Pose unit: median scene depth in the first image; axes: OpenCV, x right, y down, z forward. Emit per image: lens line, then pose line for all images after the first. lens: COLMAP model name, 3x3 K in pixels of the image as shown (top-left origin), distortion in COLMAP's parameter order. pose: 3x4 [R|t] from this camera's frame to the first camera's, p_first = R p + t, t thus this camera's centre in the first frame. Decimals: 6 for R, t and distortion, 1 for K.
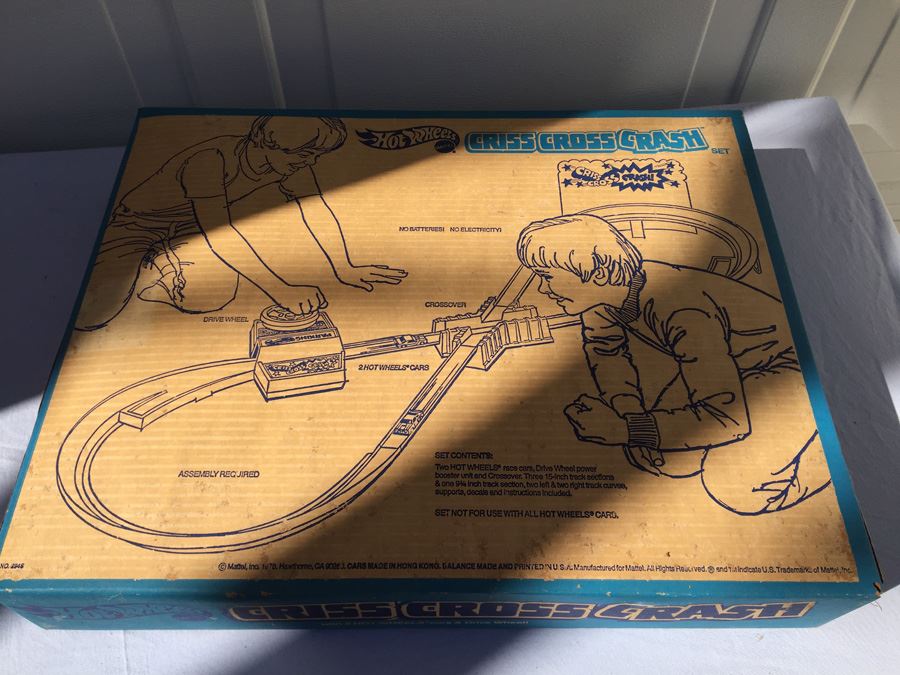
lens RADIAL K [[782.9, 0, 450.0], [0, 782.9, 337.5], [0, 0, 1]] dist [0.094677, -0.158163]
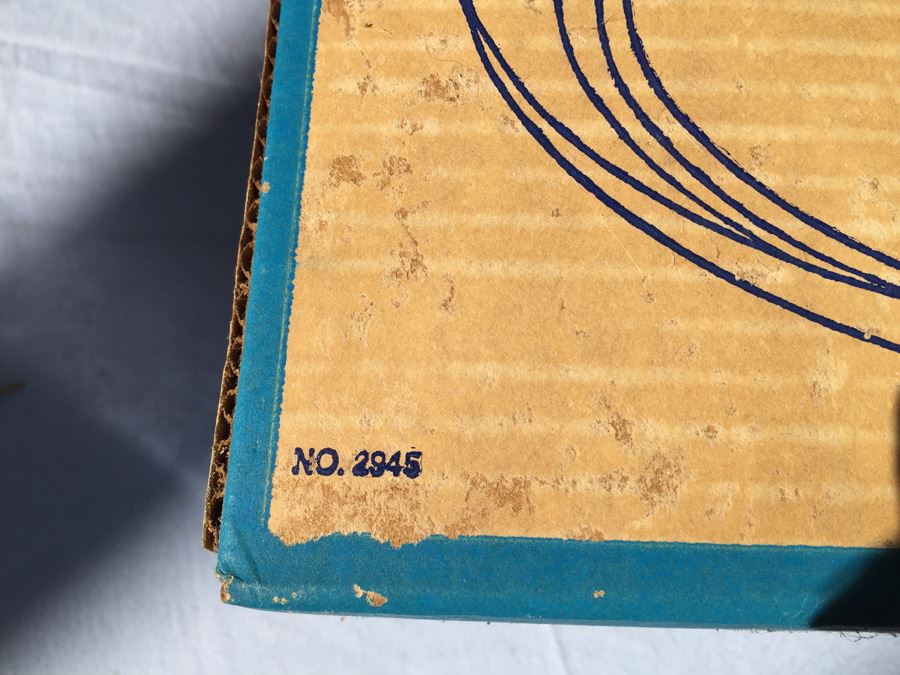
lens RADIAL K [[782.9, 0, 450.0], [0, 782.9, 337.5], [0, 0, 1]] dist [0.094677, -0.158163]
pose [[0.998715, 0.037888, 0.033666, -0.520272], [-0.045628, 0.961297, 0.271710, 0.200614], [-0.022068, -0.272897, 0.961790, 0.800673]]
